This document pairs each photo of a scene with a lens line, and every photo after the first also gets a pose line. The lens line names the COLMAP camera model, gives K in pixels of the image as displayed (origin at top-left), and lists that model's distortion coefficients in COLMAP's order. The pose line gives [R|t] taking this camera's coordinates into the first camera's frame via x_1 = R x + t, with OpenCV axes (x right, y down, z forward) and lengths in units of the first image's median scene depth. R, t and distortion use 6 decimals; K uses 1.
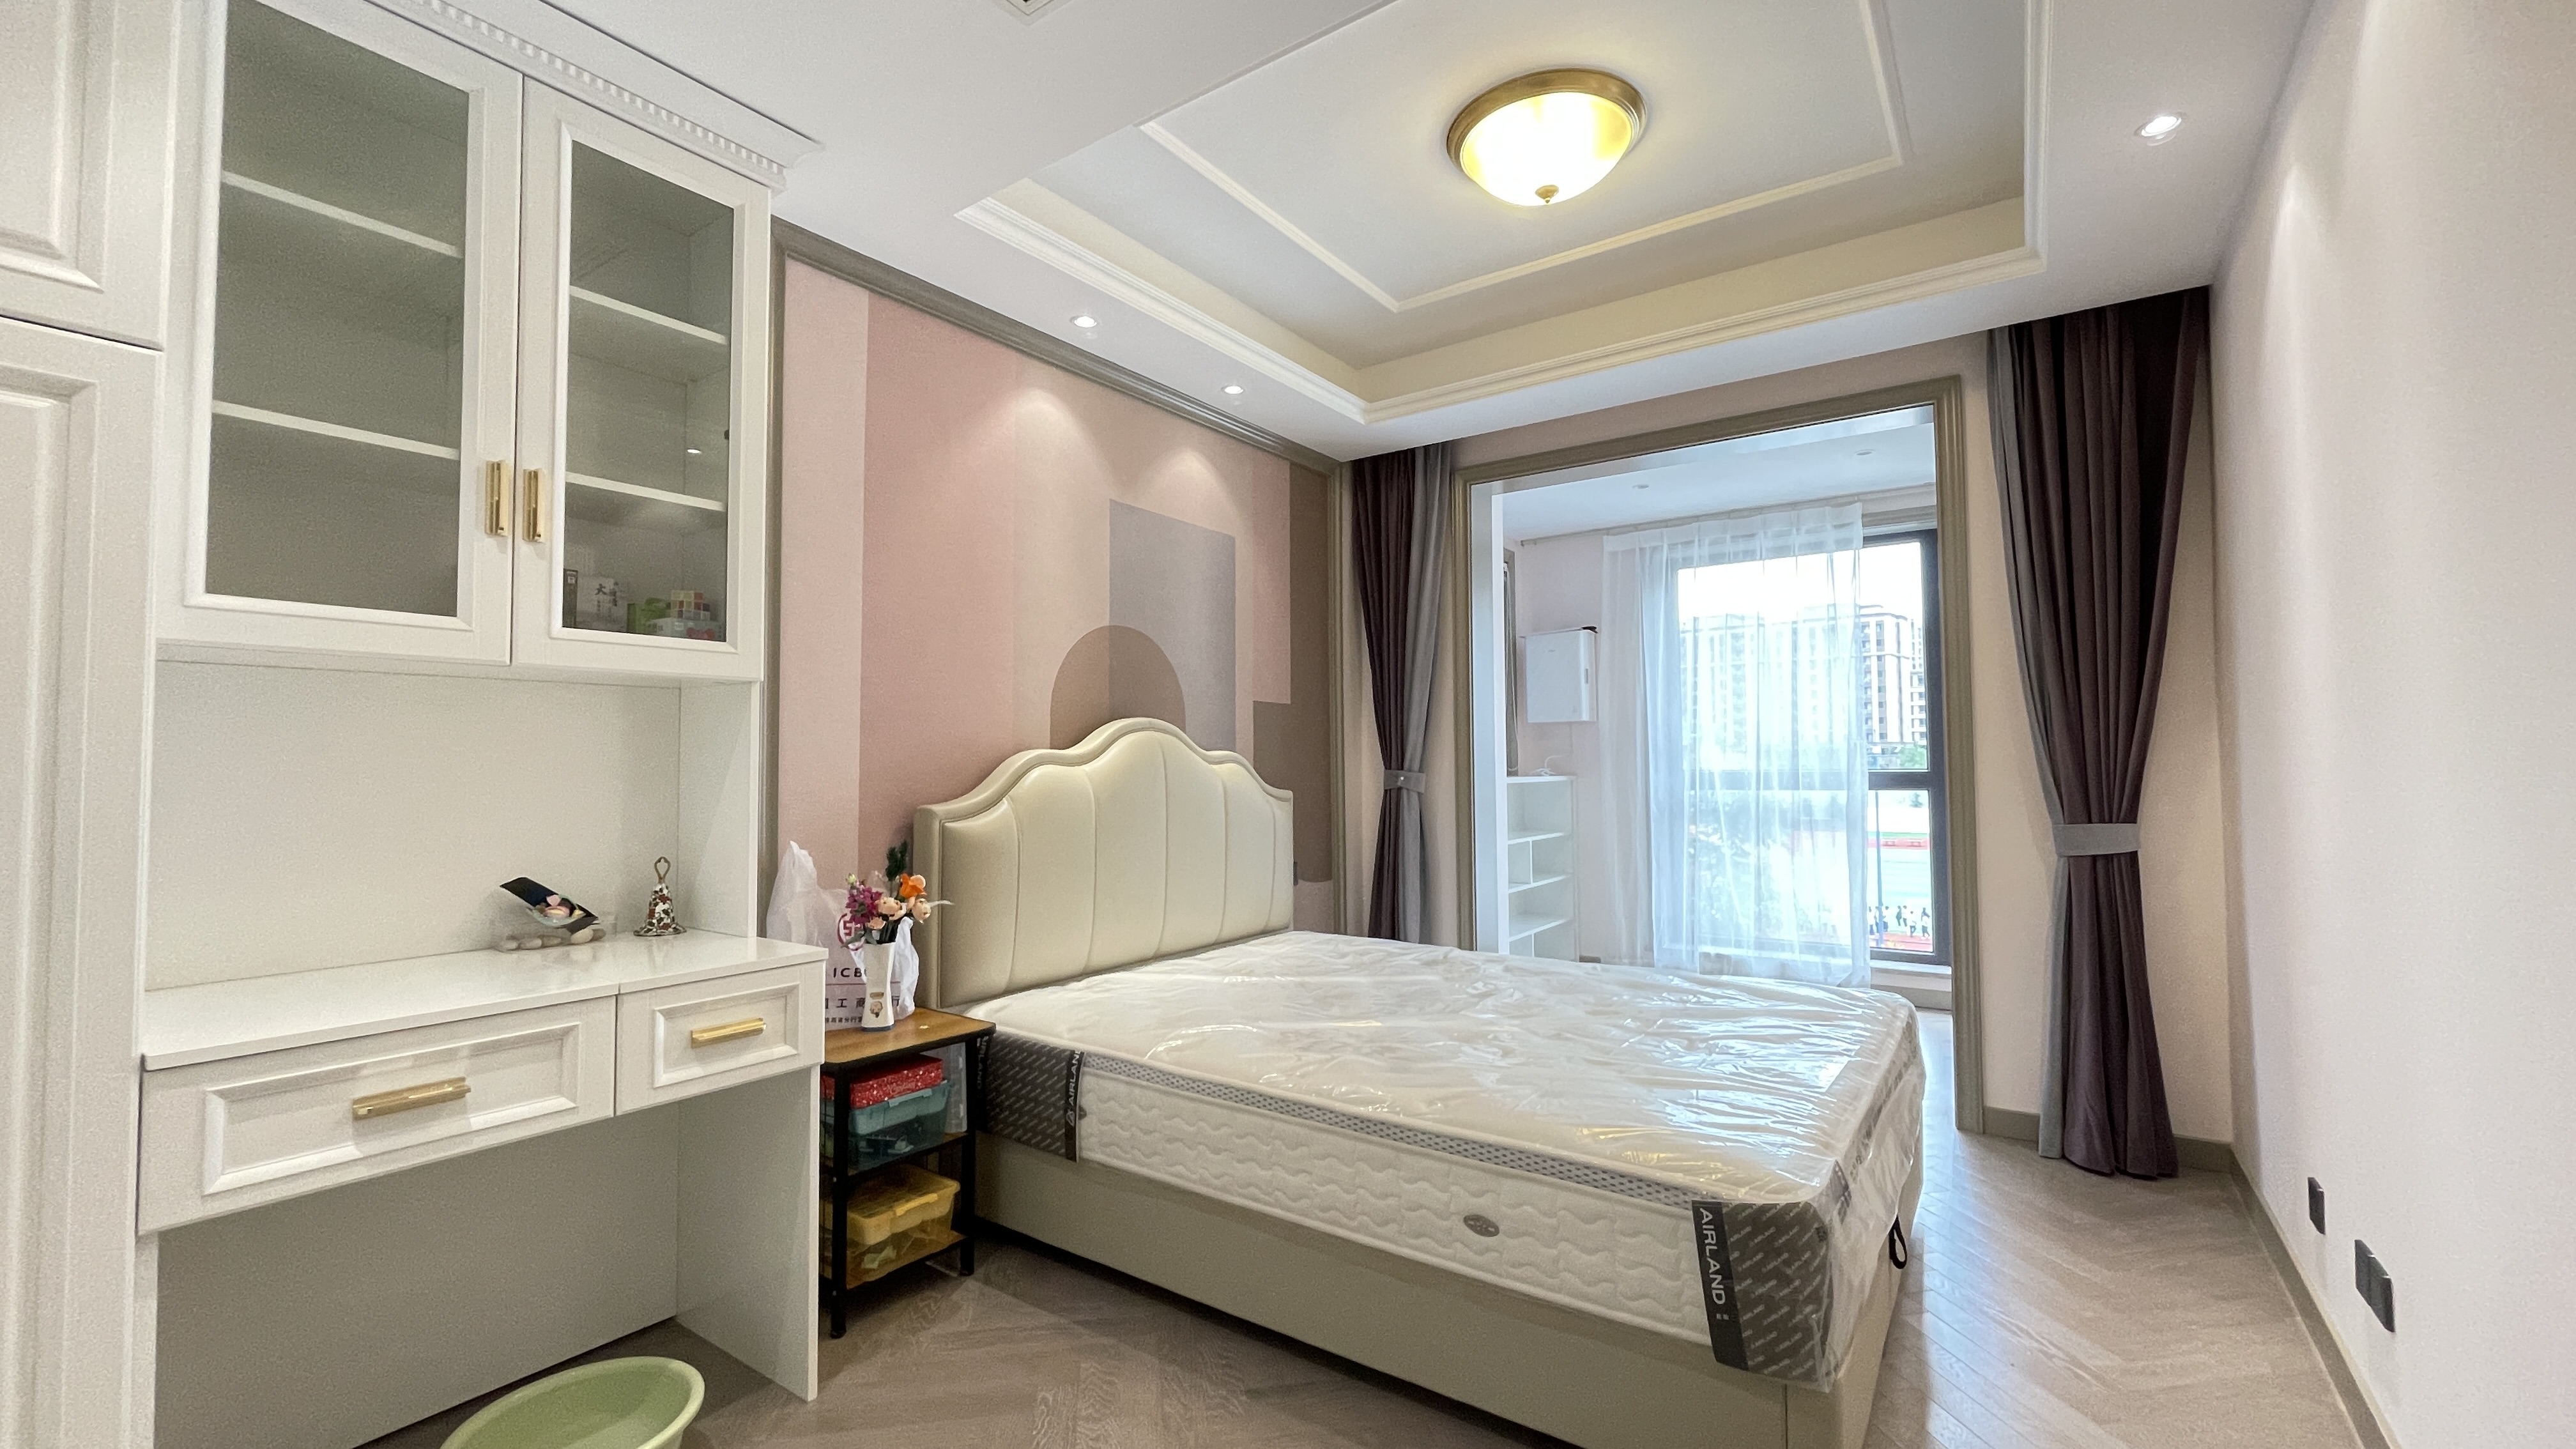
lens RADIAL K [[1053.2, 0, 1225.4], [0, 1053.2, 727.0], [0, 0, 1]] dist [-0.000495, -0.000096]
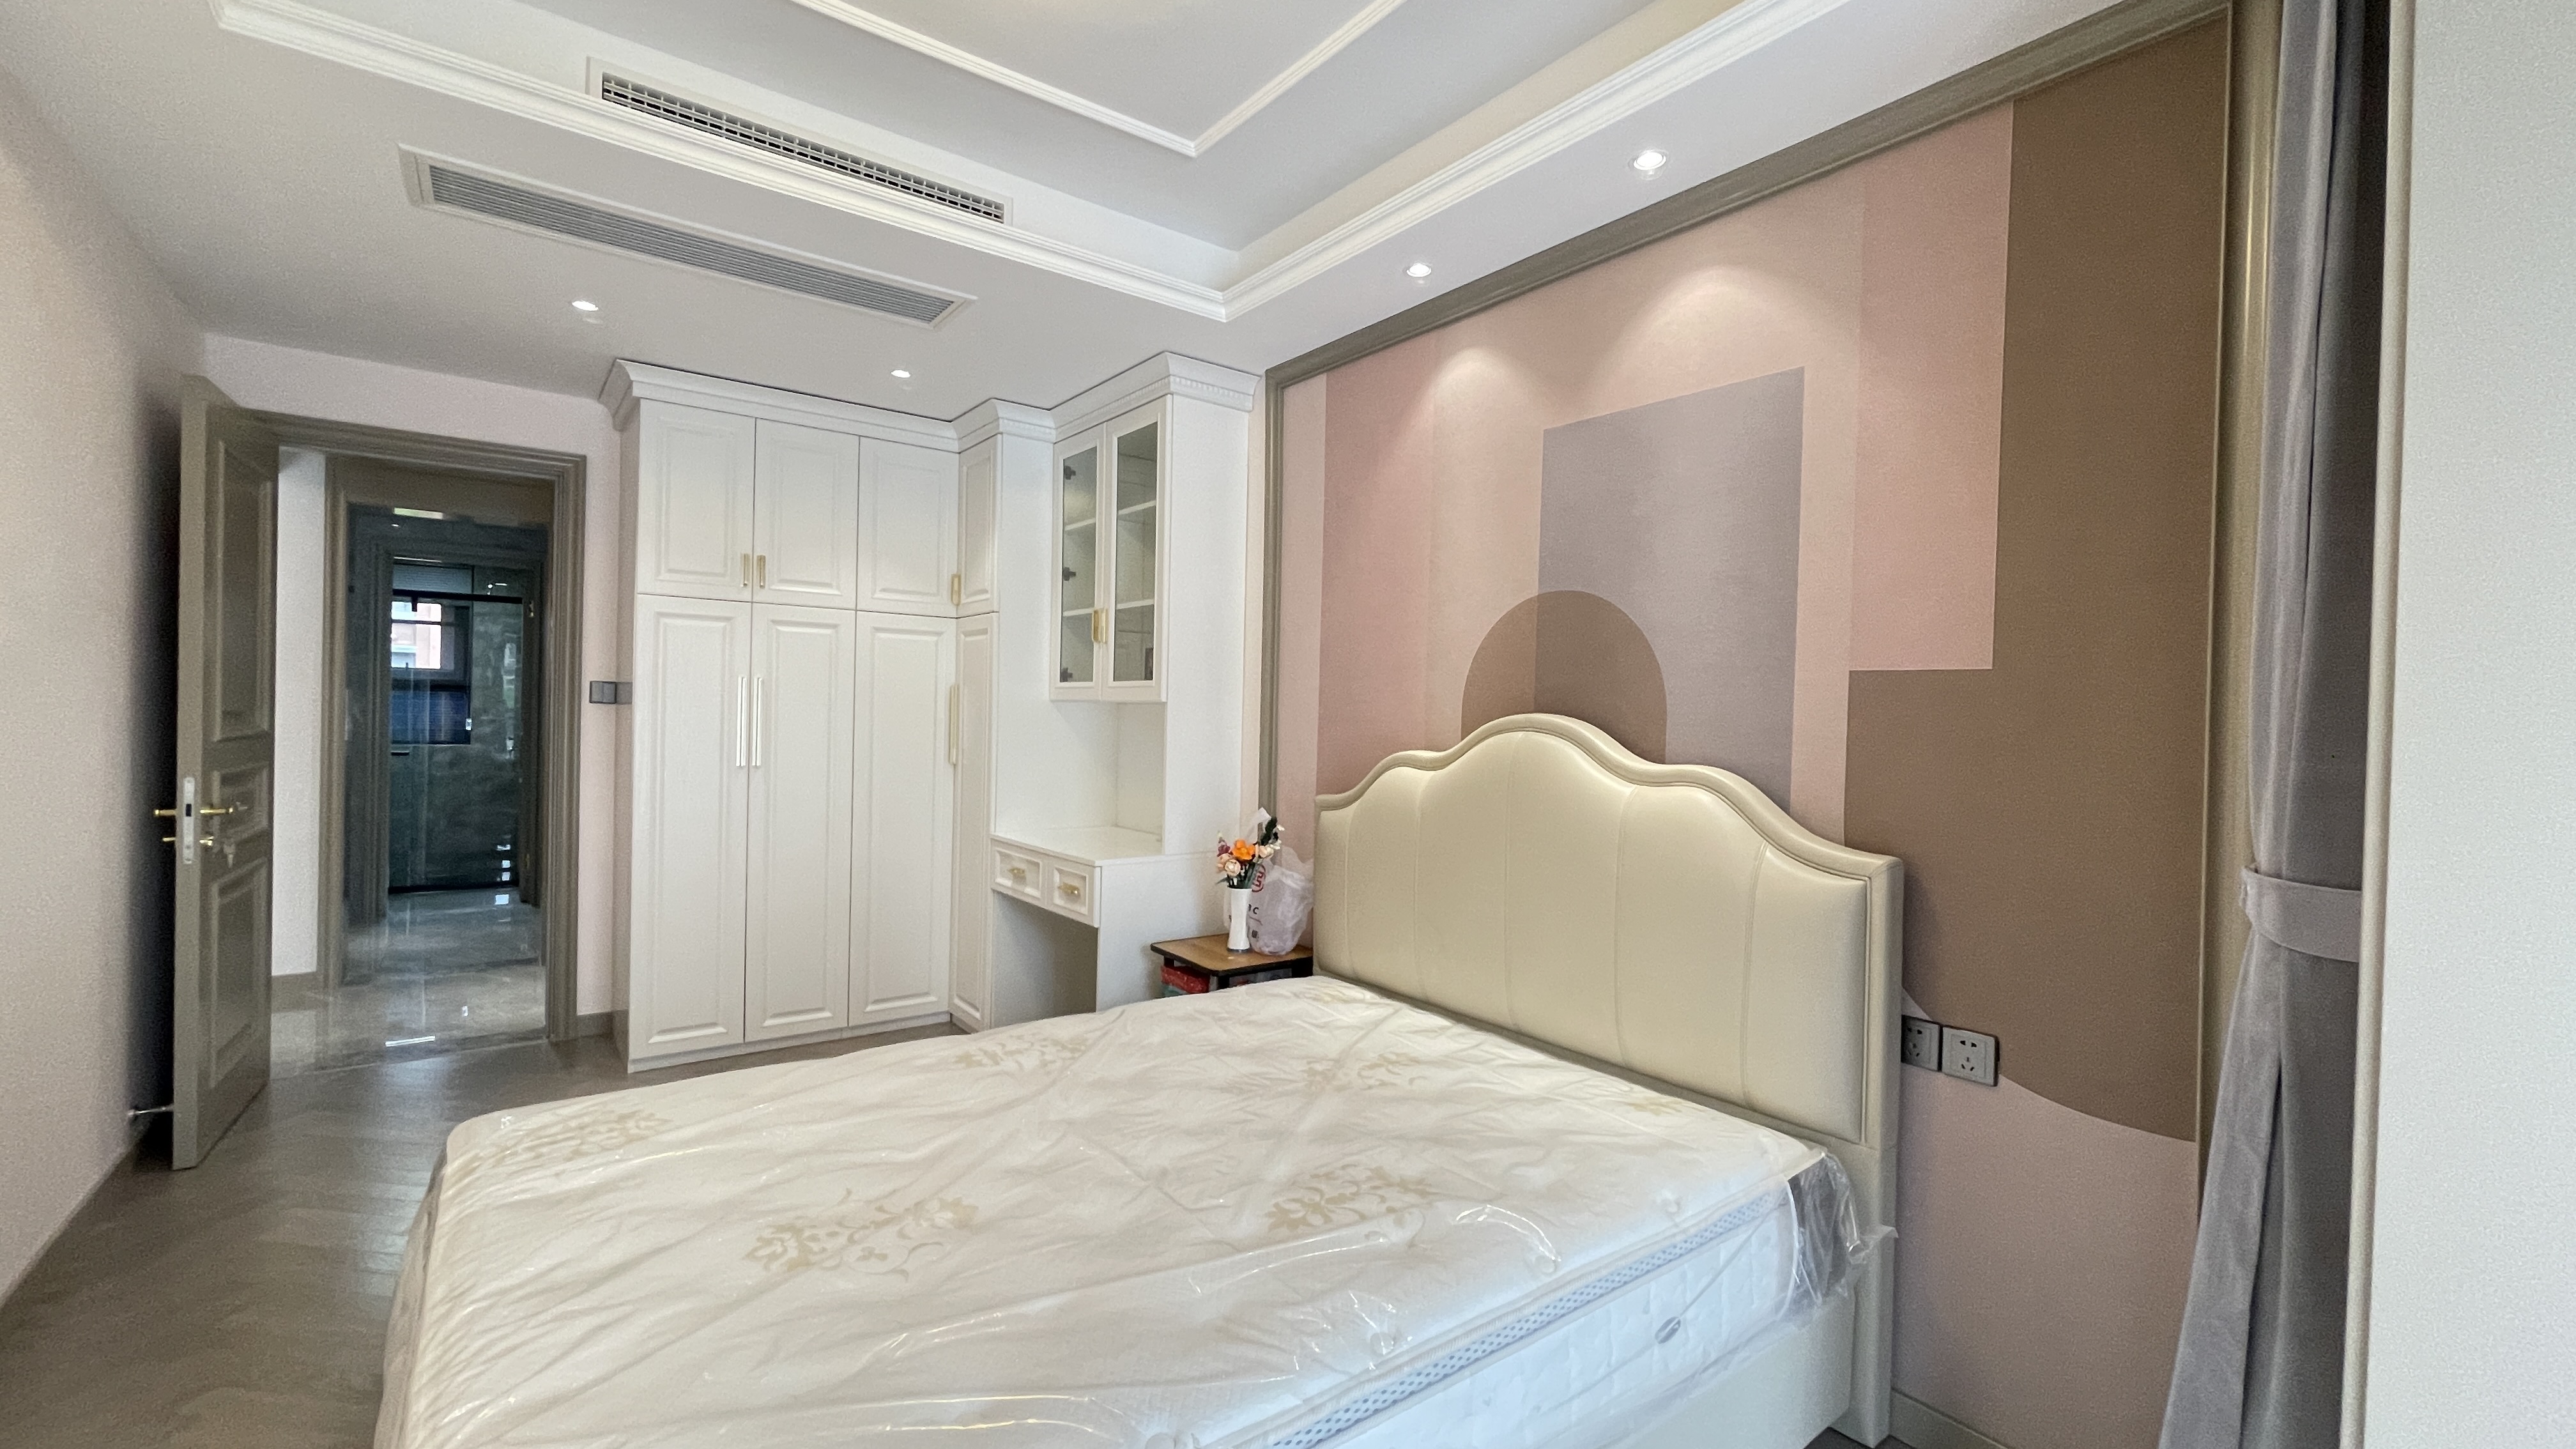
lens RADIAL K [[1045.5, 0, 1294.5], [0, 1045.5, 726.6], [0, 0, 1]] dist [-0.001456, -0.000420]
pose [[-0.264399, 0.003946, -0.964405, 0.848015], [0.013366, 0.999911, 0.000427, -0.002670], [0.964321, -0.012778, -0.264428, 1.279954]]
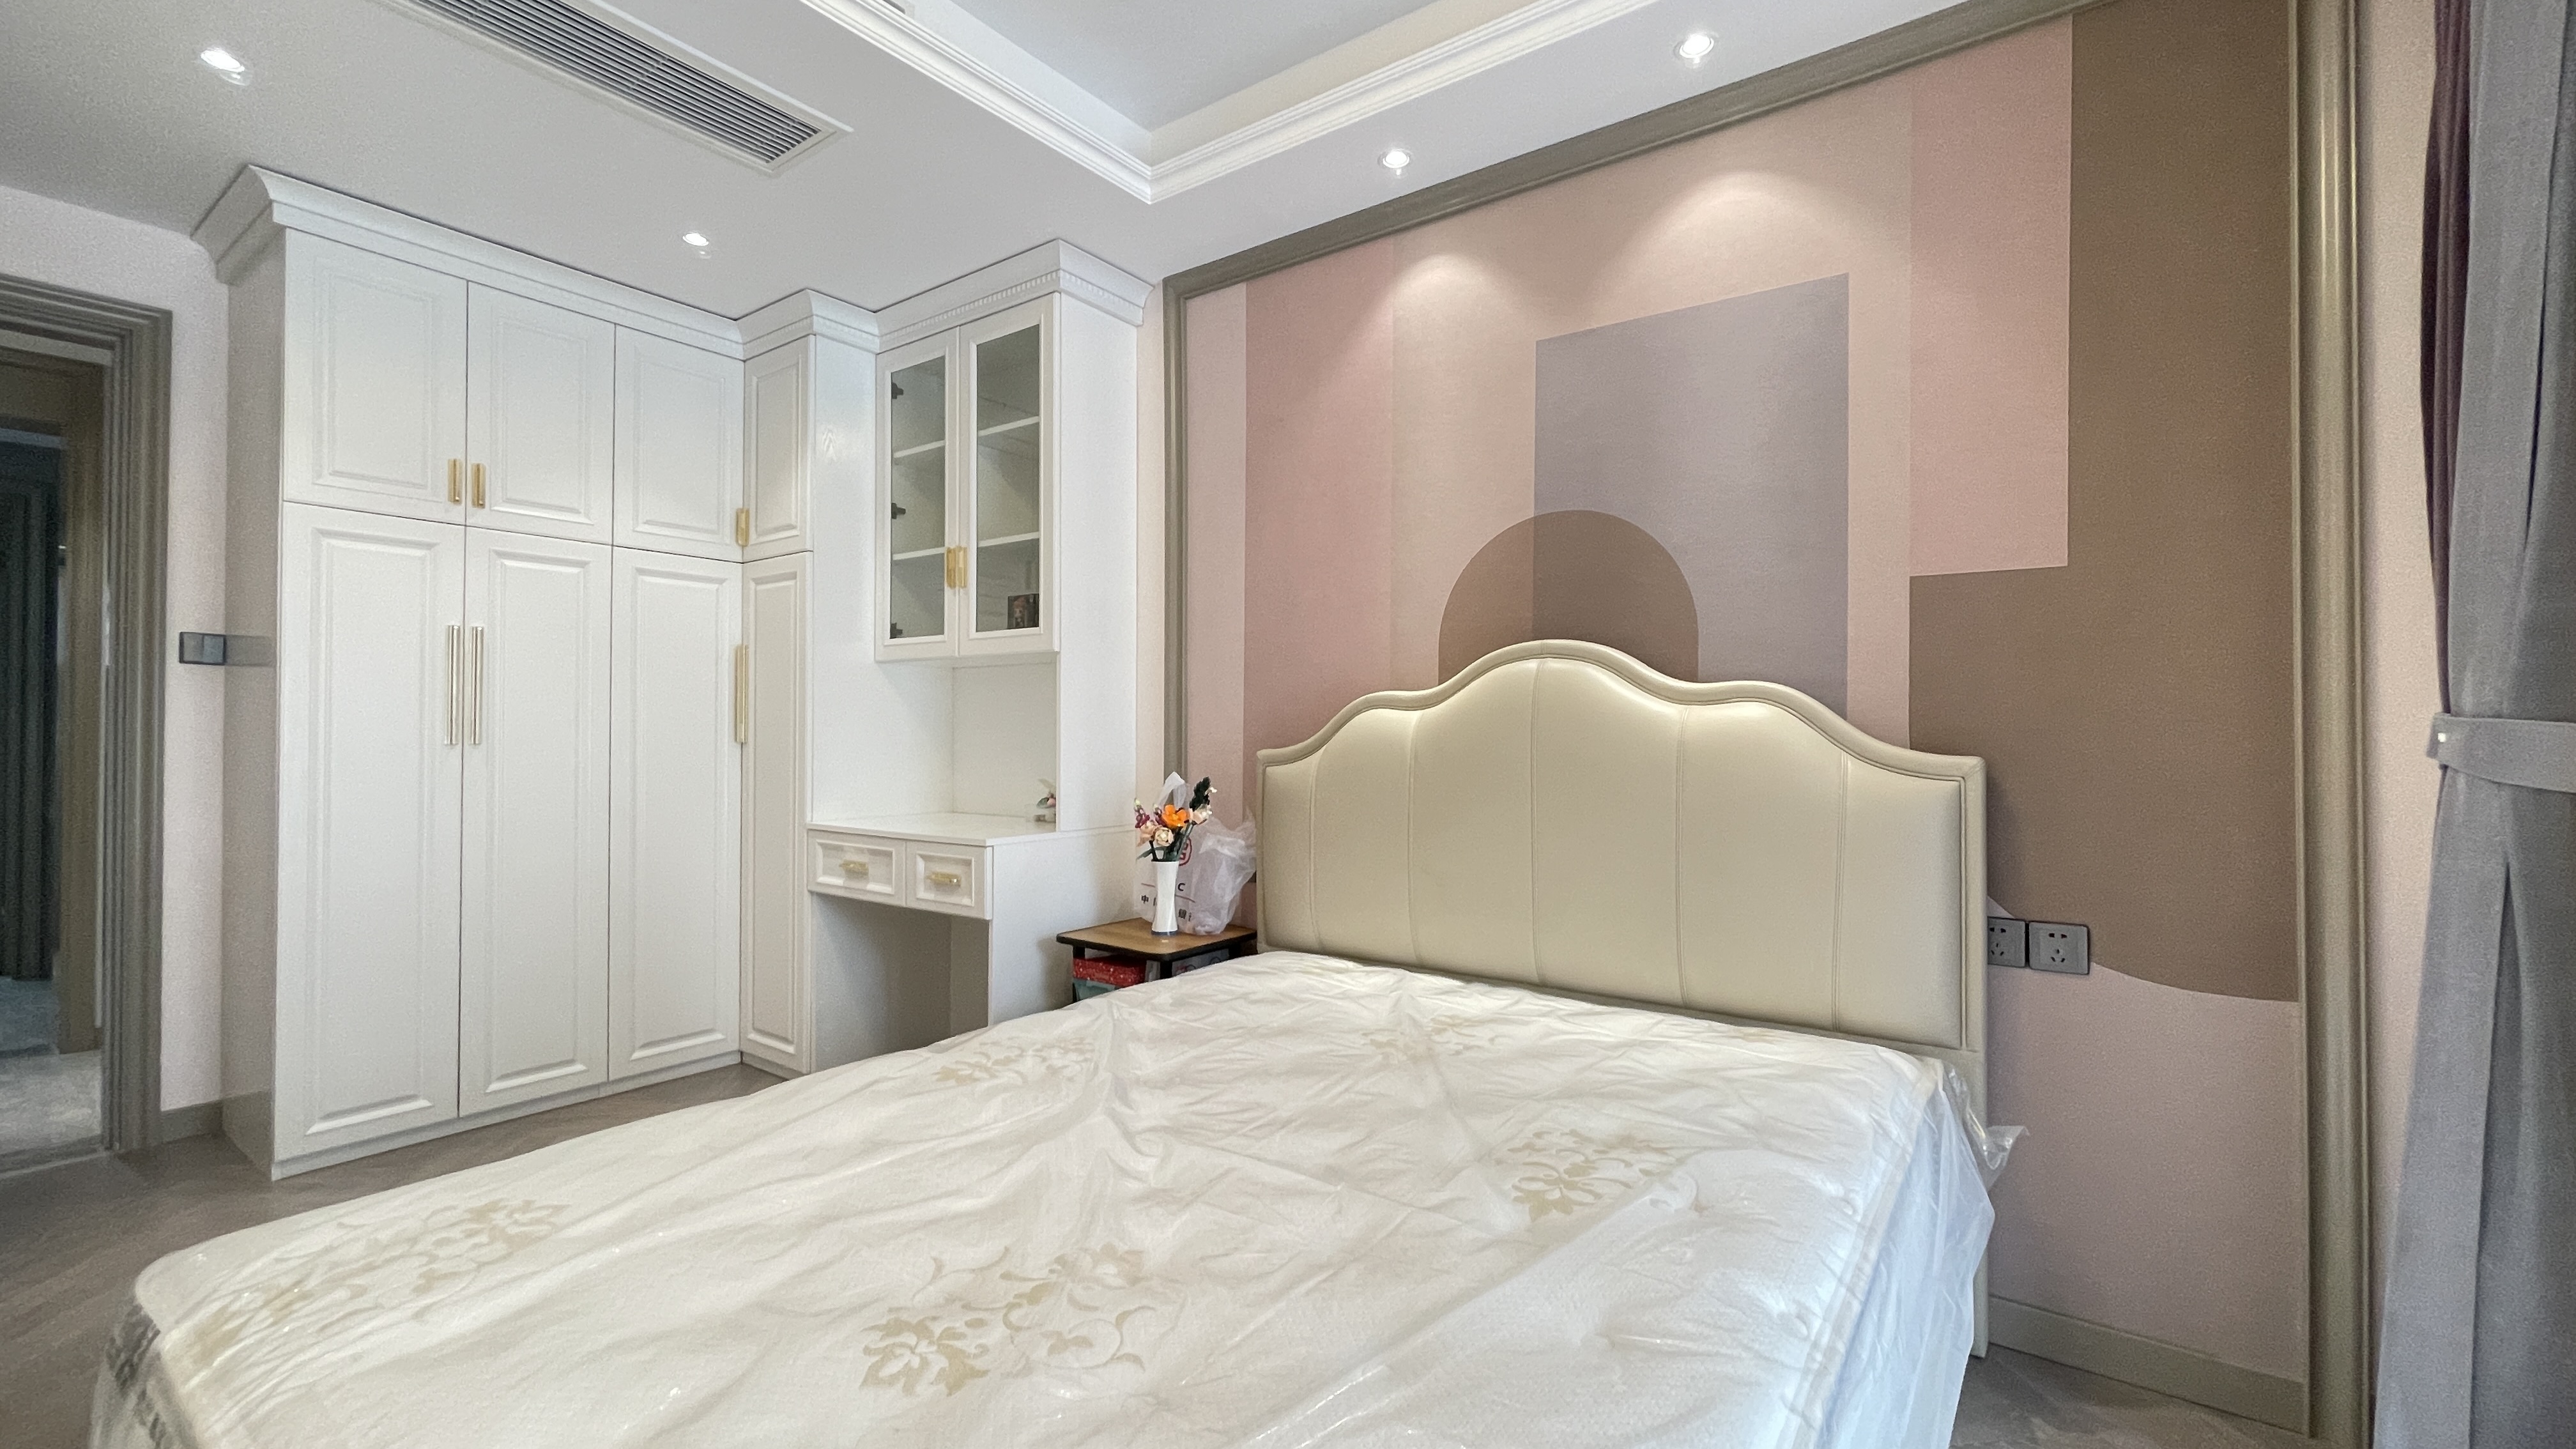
lens RADIAL K [[1046.2, 0, 1300.7], [0, 1046.2, 725.4], [0, 0, 1]] dist [-0.006788, 0.006313]
pose [[0.024309, -0.005566, -0.999689, 0.753926], [0.034670, 0.999388, -0.004722, 0.056905], [0.999103, -0.034545, 0.024488, 1.013292]]
